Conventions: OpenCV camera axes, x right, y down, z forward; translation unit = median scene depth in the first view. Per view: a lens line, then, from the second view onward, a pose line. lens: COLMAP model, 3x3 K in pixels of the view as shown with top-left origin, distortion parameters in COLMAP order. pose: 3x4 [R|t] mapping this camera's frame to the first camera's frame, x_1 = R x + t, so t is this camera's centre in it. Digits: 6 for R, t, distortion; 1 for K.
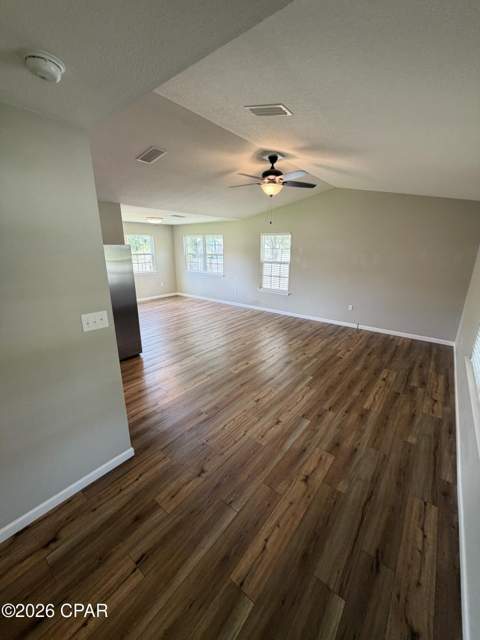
lens RADIAL K [[254.3, 0, 240.0], [0, 254.3, 320.0], [0, 0, 1]] dist [0.001945, -0.000150]
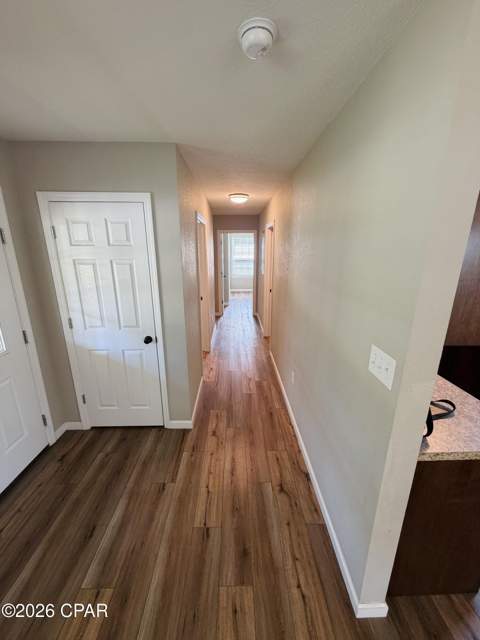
lens RADIAL K [[254.3, 0, 240.0], [0, 254.3, 320.0], [0, 0, 1]] dist [0.001945, -0.000150]
pose [[-0.770636, 0.170642, -0.614005, 0.006205], [-0.181010, 0.865189, 0.467636, -0.304666], [0.611028, 0.471518, -0.635858, 1.155374]]
